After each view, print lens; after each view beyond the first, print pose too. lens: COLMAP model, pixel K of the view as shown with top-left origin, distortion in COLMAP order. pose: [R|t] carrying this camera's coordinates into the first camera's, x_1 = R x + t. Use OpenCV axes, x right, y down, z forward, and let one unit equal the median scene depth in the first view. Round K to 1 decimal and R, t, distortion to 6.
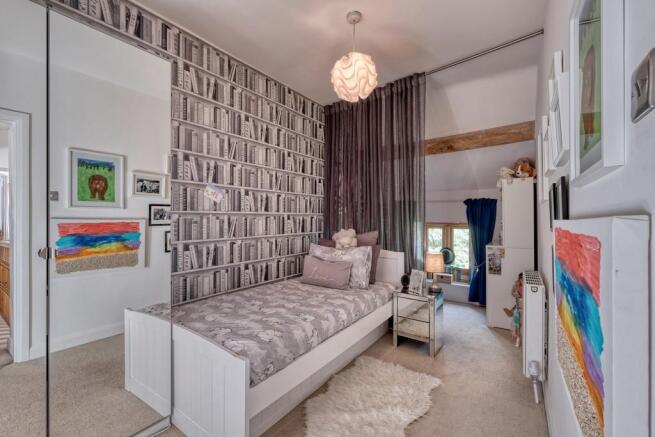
lens RADIAL K [[284.5, 0, 322.0], [0, 284.5, 217.5], [0, 0, 1]] dist [0.000291, 0.000058]
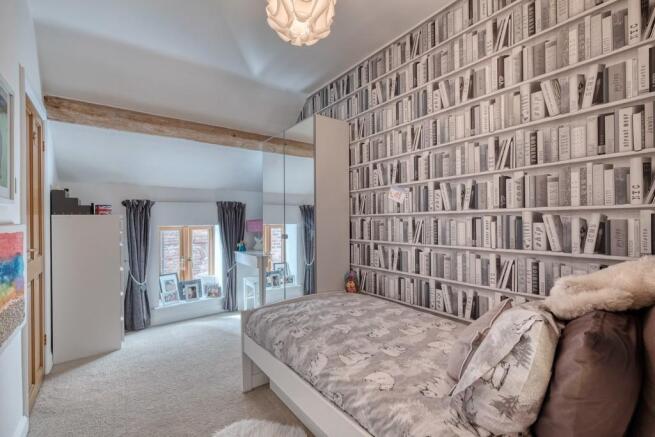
lens RADIAL K [[284.5, 0, 321.6], [0, 284.5, 220.3], [0, 0, 1]] dist [0.000291, 0.000058]
pose [[-0.314949, -0.000941, -0.949108, 0.598589], [0.008463, 0.999957, -0.003799, 0.003859], [0.949071, -0.009229, -0.314928, 1.053498]]
